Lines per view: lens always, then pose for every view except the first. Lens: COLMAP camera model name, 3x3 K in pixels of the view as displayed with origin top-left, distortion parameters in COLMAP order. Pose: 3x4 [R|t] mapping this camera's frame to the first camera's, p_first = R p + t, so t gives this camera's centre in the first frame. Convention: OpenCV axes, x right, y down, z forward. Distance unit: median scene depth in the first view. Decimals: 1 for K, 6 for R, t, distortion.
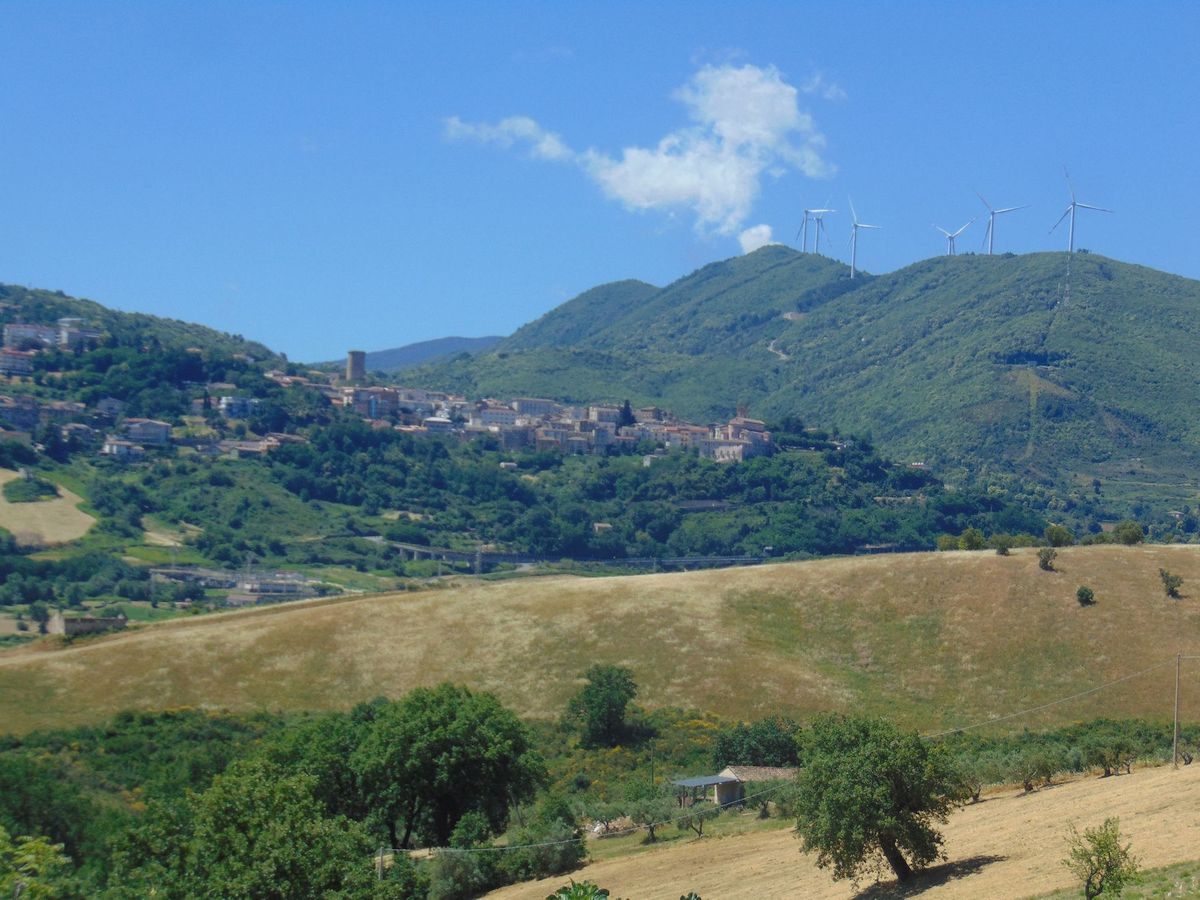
lens RADIAL K [[3739.6, 0, 595.3], [0, 3739.6, 448.2], [0, 0, 1]] dist [0.612877, 0.000000]
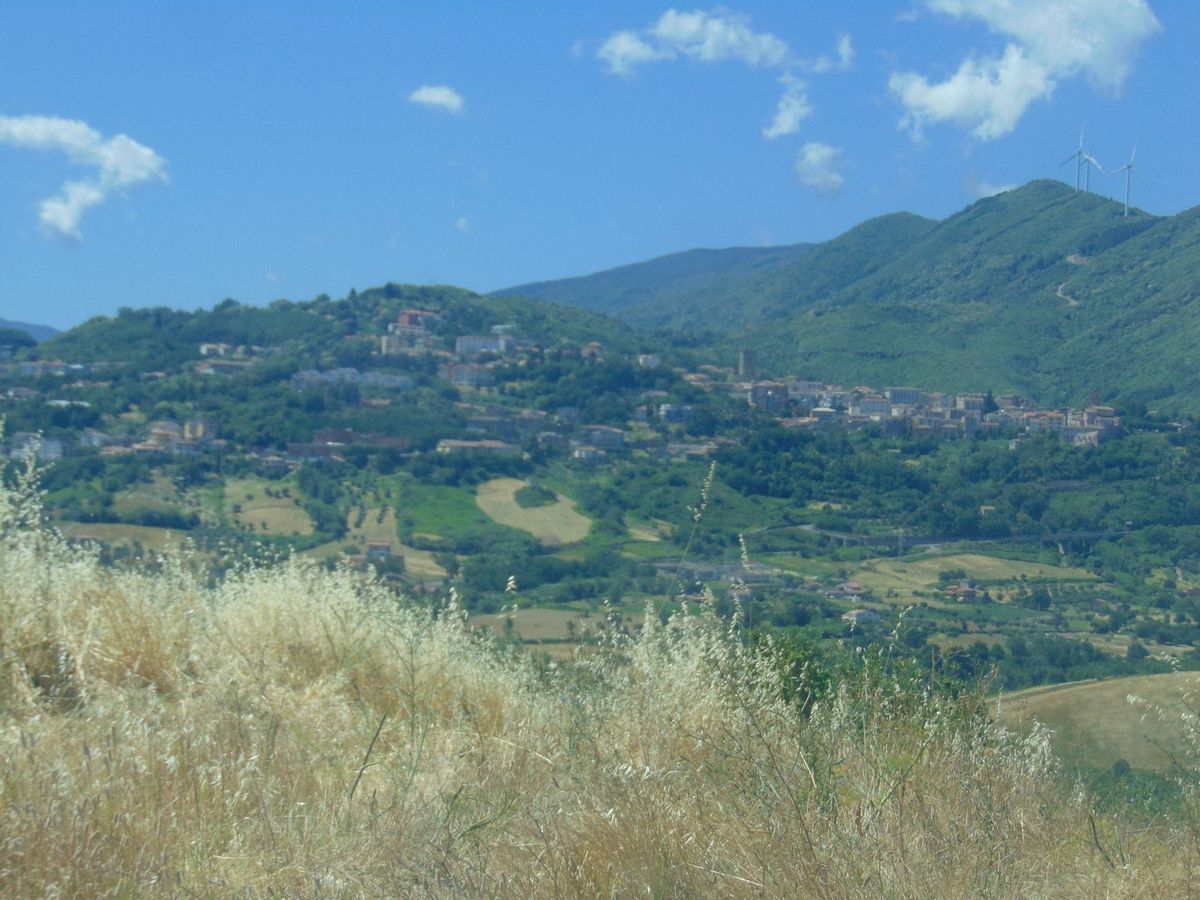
lens RADIAL K [[3739.6, 0, 602.4], [0, 3739.6, 450.7], [0, 0, 1]] dist [0.612877, 0.000000]
pose [[0.998218, -0.023463, -0.054864, -0.050505], [0.025163, 0.999218, 0.030491, -0.034554], [0.054105, -0.031817, 0.998028, -0.188655]]
